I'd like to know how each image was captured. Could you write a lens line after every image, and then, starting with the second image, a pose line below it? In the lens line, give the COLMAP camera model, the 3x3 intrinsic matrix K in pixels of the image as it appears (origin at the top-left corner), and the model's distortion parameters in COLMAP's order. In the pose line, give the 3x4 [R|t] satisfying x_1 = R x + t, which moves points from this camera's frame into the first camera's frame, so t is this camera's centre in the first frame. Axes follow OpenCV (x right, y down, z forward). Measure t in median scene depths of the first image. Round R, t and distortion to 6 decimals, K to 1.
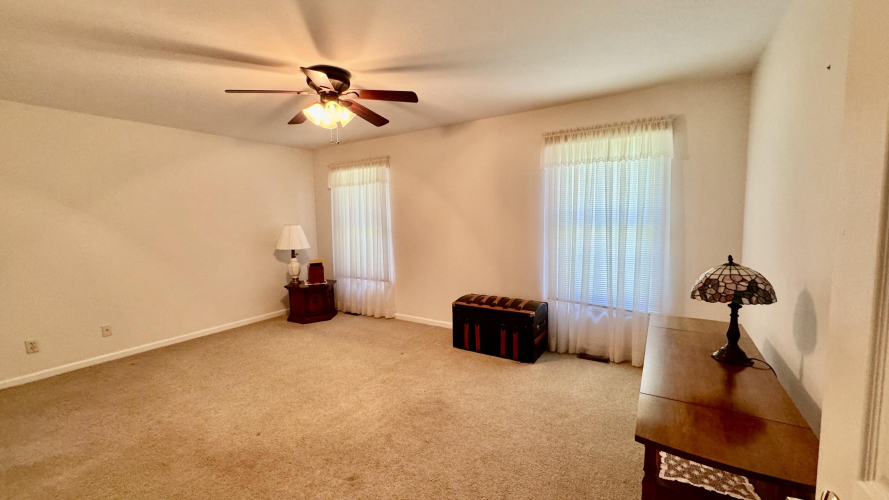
lens RADIAL K [[358.2, 0, 443.4], [0, 358.2, 248.0], [0, 0, 1]] dist [-0.003152, 0.000078]
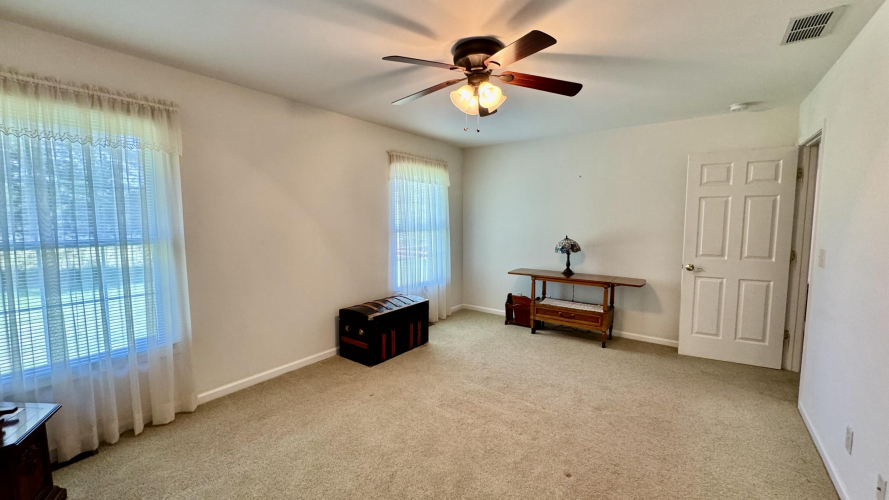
lens RADIAL K [[358.2, 0, 443.4], [0, 358.2, 248.0], [0, 0, 1]] dist [-0.003152, 0.000078]
pose [[0.064283, -0.056747, 0.996317, -0.925083], [0.089650, 0.994673, 0.050870, -0.050736], [-0.993897, 0.086049, 0.069028, 0.819592]]
